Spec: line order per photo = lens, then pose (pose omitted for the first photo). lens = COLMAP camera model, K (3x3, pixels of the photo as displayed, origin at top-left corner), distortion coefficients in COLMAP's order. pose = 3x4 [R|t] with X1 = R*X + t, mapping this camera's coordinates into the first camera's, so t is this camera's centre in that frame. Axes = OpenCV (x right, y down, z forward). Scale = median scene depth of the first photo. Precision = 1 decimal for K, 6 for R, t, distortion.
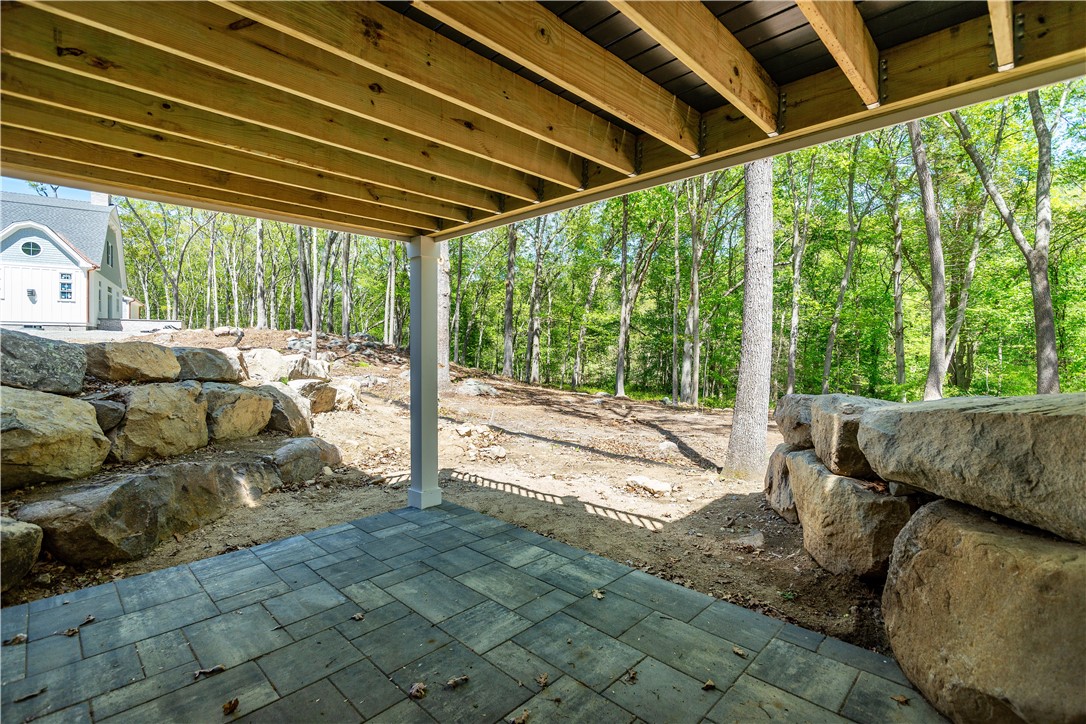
lens RADIAL K [[506.2, 0, 545.6], [0, 506.2, 357.0], [0, 0, 1]] dist [-0.010381, 0.003743]
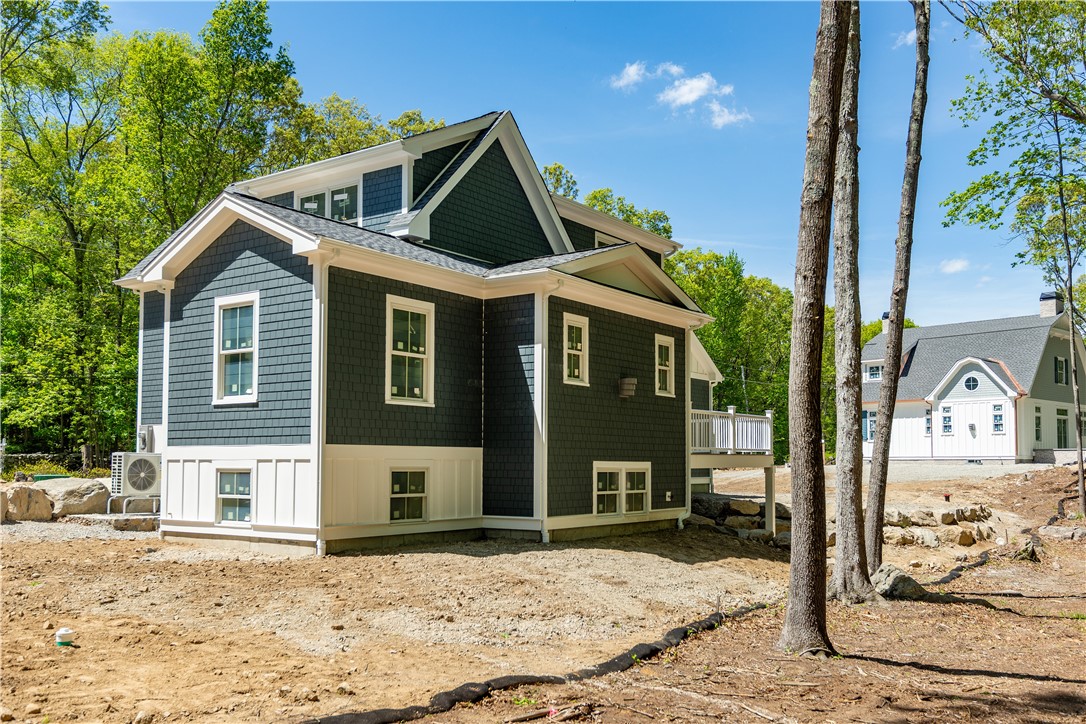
lens RADIAL K [[989.2, 0, 535.8], [0, 989.2, 400.8], [0, 0, 1]] dist [-0.005997, -0.008231]
pose [[0.134485, -0.065628, -0.988740, 0.785848], [-0.018540, 0.997463, -0.068729, -0.028272], [0.990742, 0.027574, 0.132927, -0.120989]]
